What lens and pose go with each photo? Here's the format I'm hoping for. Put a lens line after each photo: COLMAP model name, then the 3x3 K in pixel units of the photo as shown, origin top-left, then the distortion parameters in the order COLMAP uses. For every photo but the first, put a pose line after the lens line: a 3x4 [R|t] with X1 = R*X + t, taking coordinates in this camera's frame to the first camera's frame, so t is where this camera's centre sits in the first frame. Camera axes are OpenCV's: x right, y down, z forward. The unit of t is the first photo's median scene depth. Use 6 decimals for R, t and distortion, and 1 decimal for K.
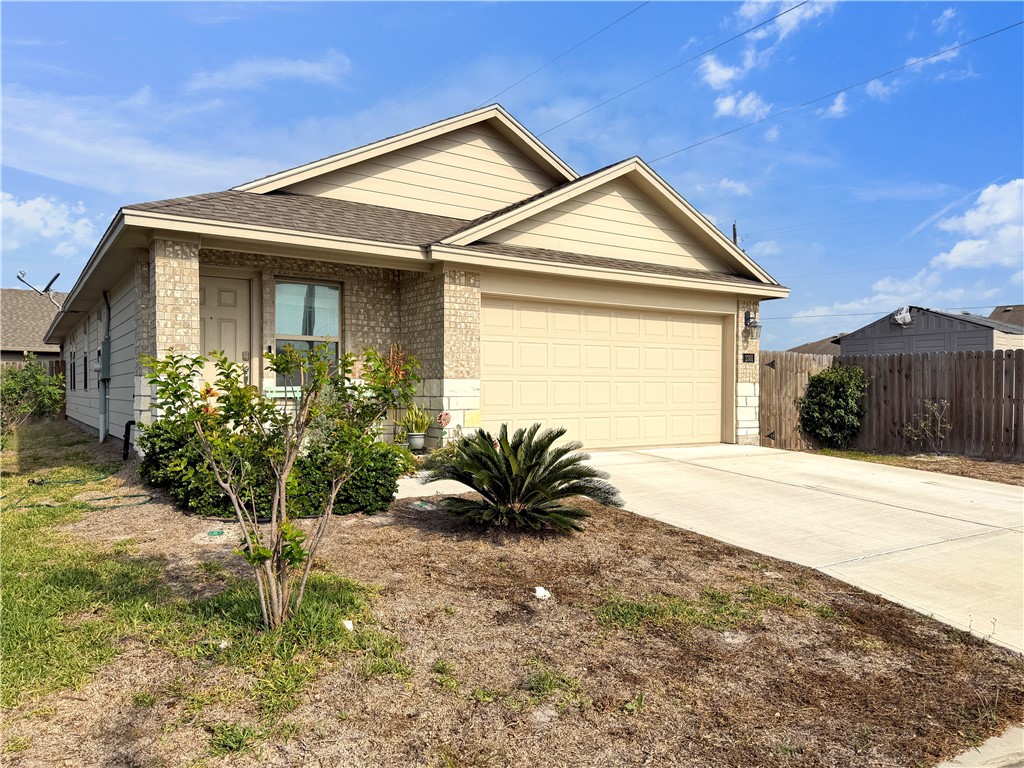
lens RADIAL K [[729.6, 0, 528.0], [0, 729.6, 386.9], [0, 0, 1]] dist [0.009189, -0.002554]
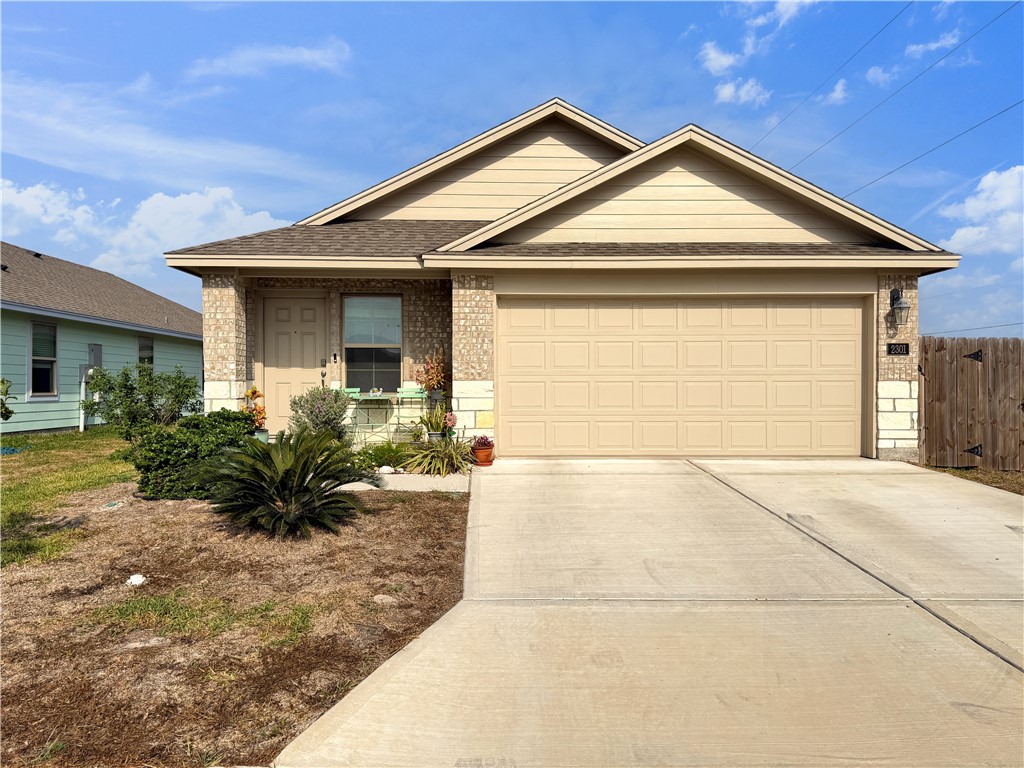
lens RADIAL K [[729.6, 0, 528.0], [0, 729.6, 386.9], [0, 0, 1]] dist [0.009189, -0.002554]
pose [[0.844723, -0.002939, -0.535196, 0.516441], [0.004817, 0.999986, 0.002112, -0.003940], [0.535183, -0.004362, 0.844725, 0.175253]]
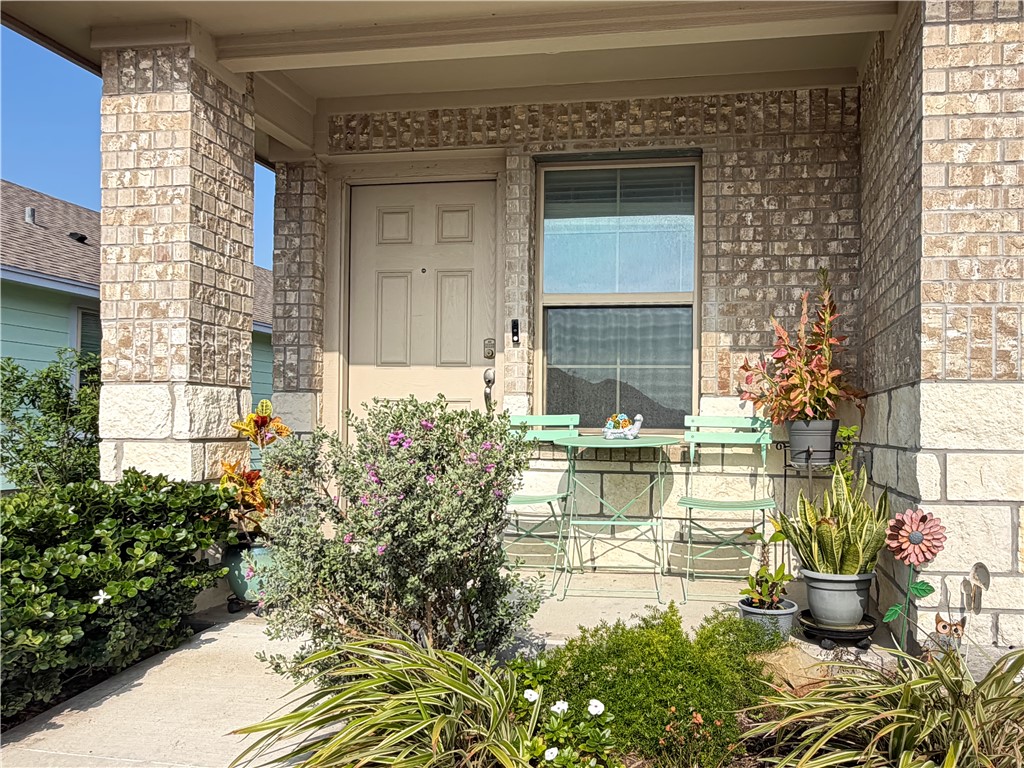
lens RADIAL K [[752.0, 0, 622.4], [0, 752.0, 416.1], [0, 0, 1]] dist [-0.003270, 0.001421]
pose [[0.719368, -0.004807, -0.694612, -0.003962], [-0.007934, 0.999854, -0.015135, 0.005794], [0.694583, 0.016399, 0.719225, 0.708978]]
